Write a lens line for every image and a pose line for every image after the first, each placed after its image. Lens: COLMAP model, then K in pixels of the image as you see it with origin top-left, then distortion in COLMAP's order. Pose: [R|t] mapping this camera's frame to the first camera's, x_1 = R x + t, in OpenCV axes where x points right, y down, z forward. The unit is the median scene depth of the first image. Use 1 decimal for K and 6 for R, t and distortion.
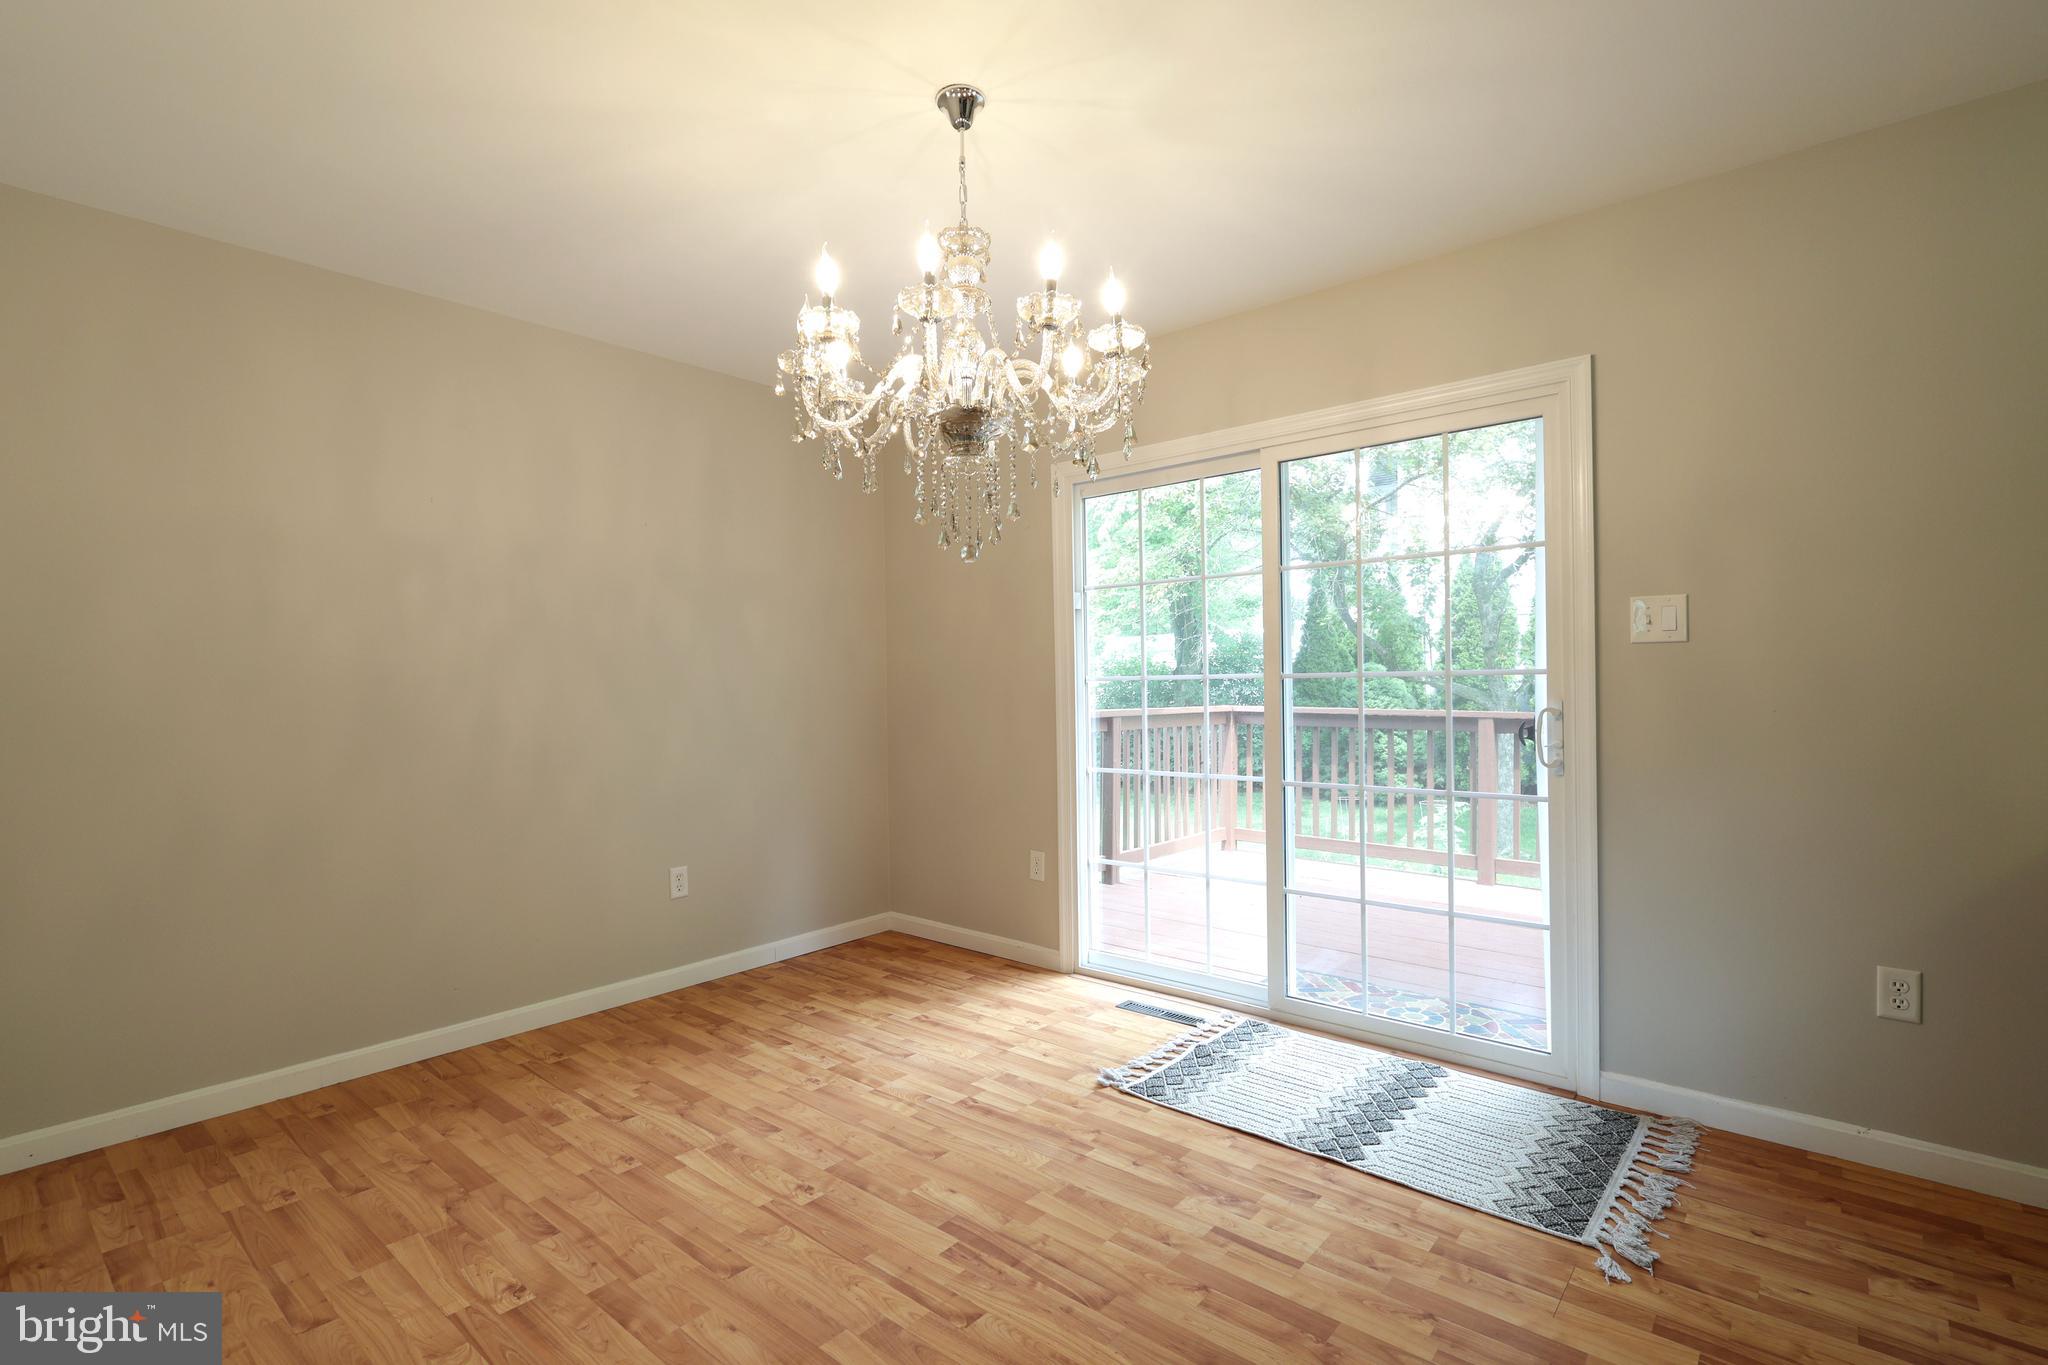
lens RADIAL K [[948.4, 0, 1020.1], [0, 948.4, 685.9], [0, 0, 1]] dist [0.011331, -0.003531]
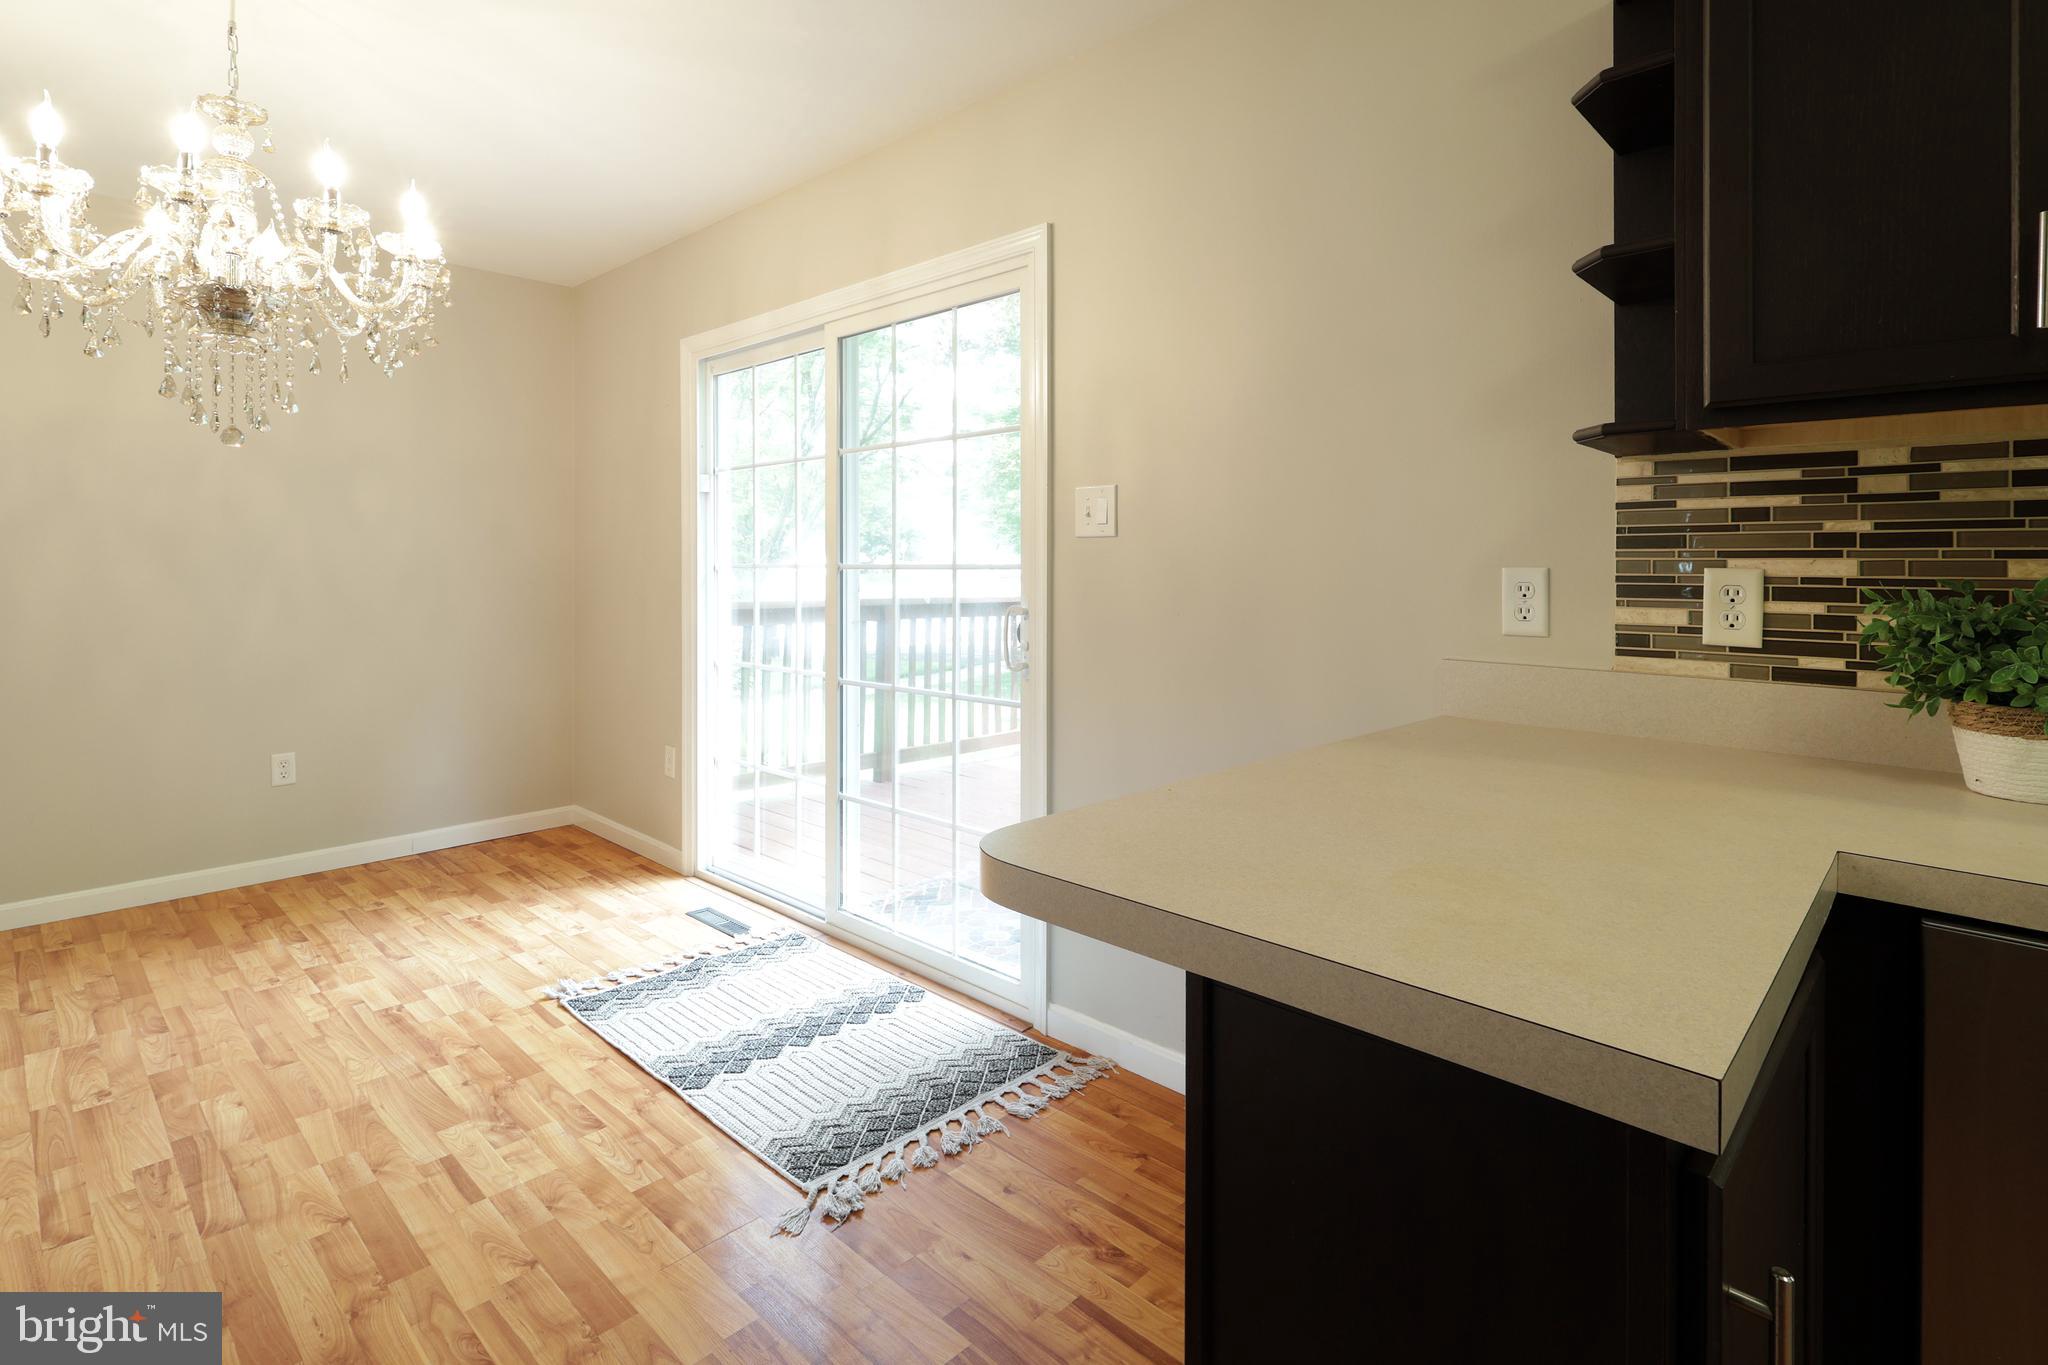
lens RADIAL K [[995.1, 0, 1023.0], [0, 995.1, 564.1], [0, 0, 1]] dist [0.003778, -0.000695]
pose [[0.998131, 0.013953, -0.059499, 0.675740], [-0.013891, 0.999902, 0.001462, -0.023691], [0.059514, -0.000633, 0.998227, 0.035810]]
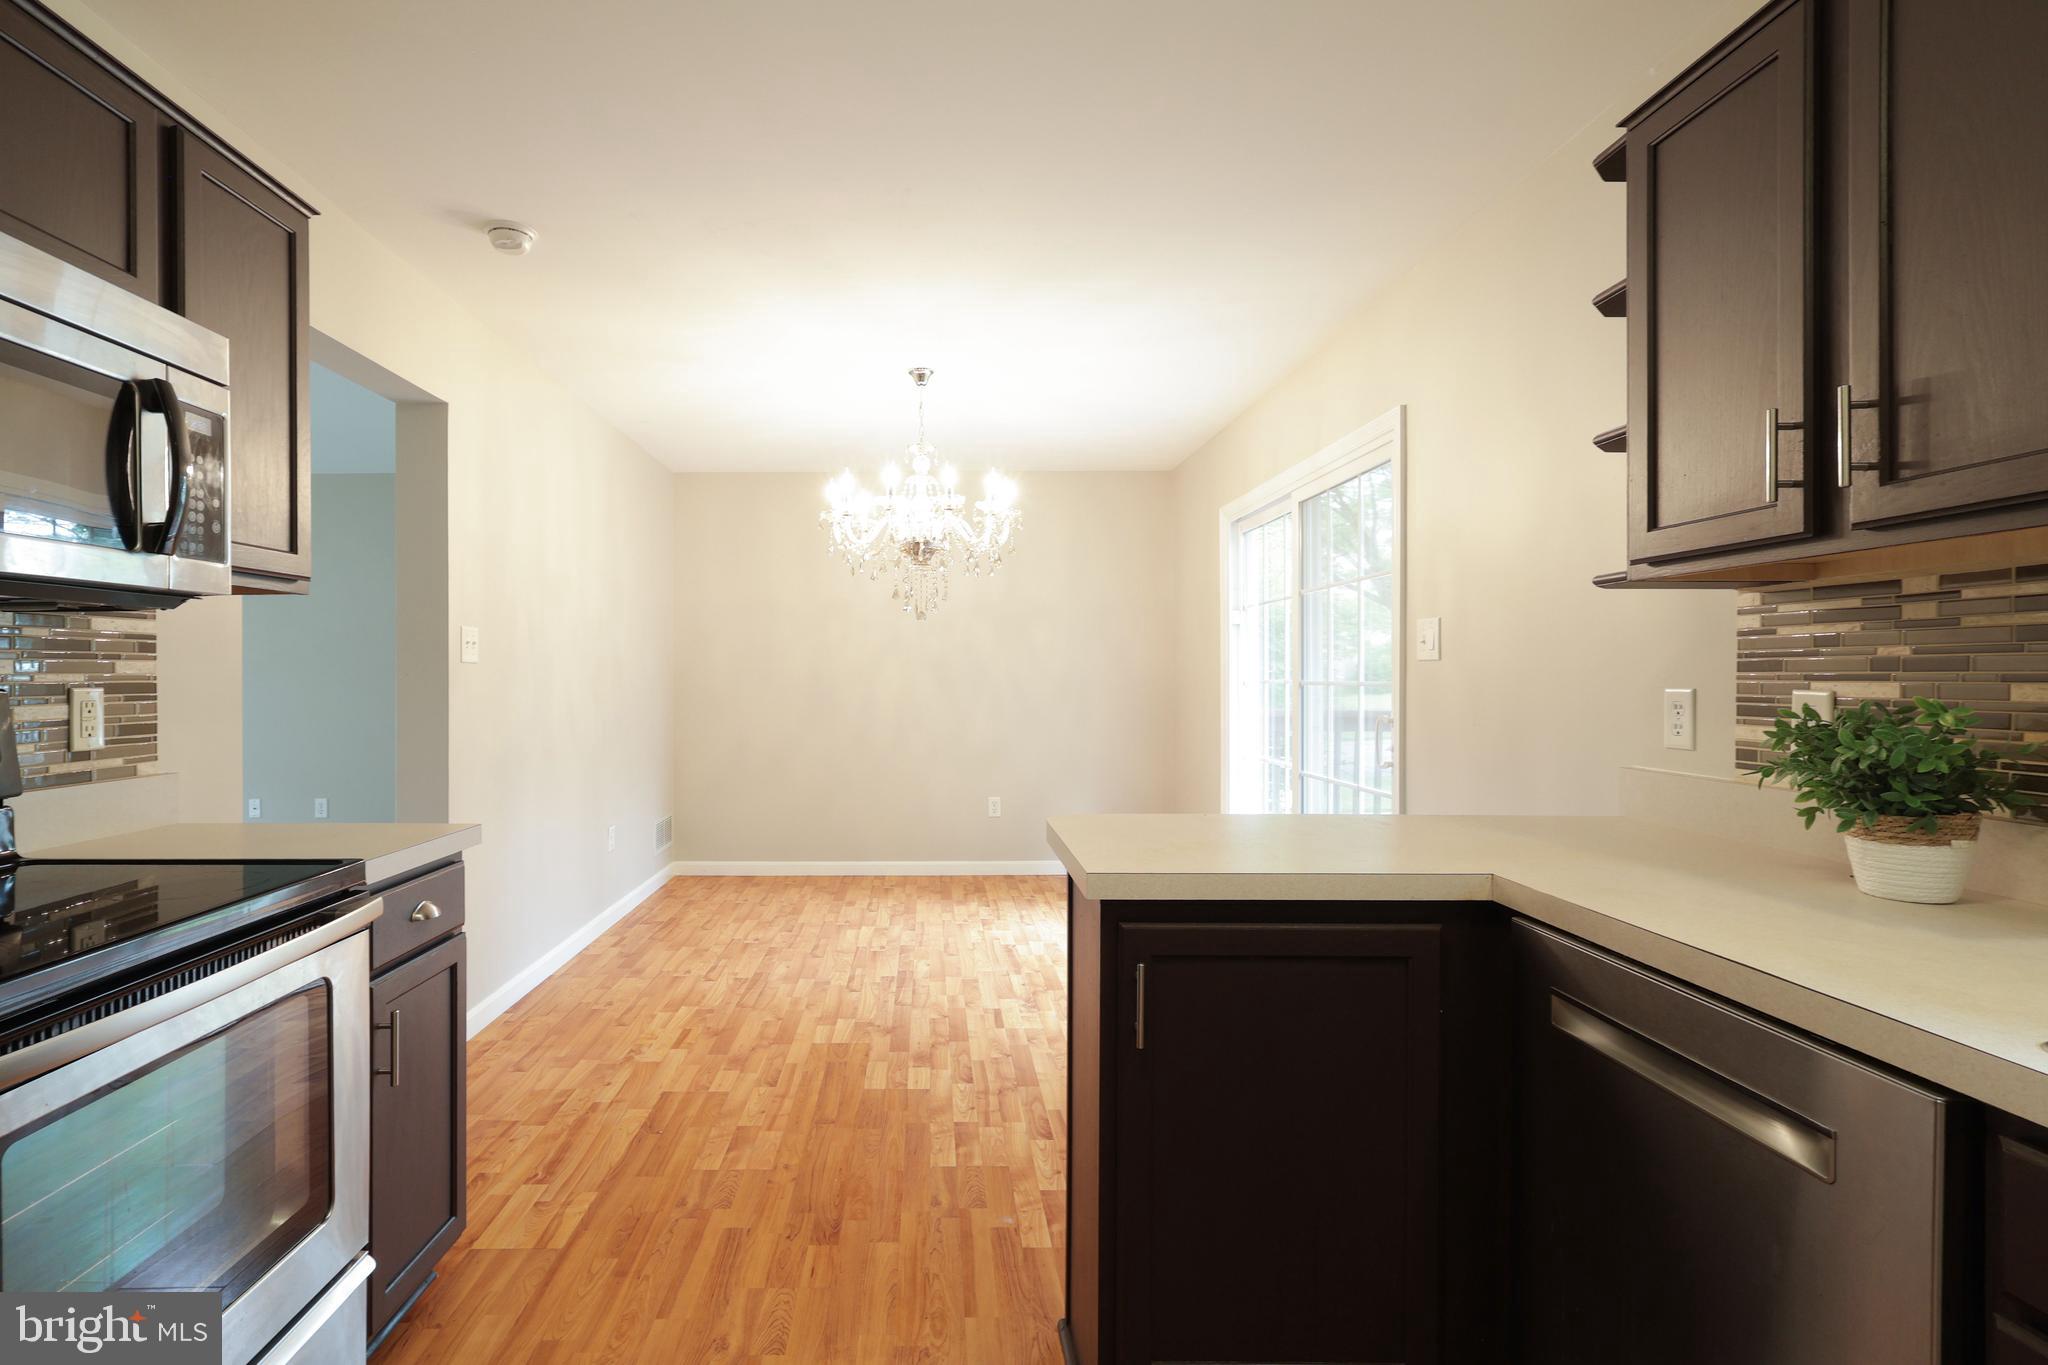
lens RADIAL K [[995.1, 0, 953.7], [0, 995.1, 678.7], [0, 0, 1]] dist [0.003778, -0.000695]
pose [[0.664107, 0.016021, -0.747466, 1.210096], [-0.010229, 0.999872, 0.012343, -0.036950], [0.747568, -0.000551, 0.664185, -0.203485]]
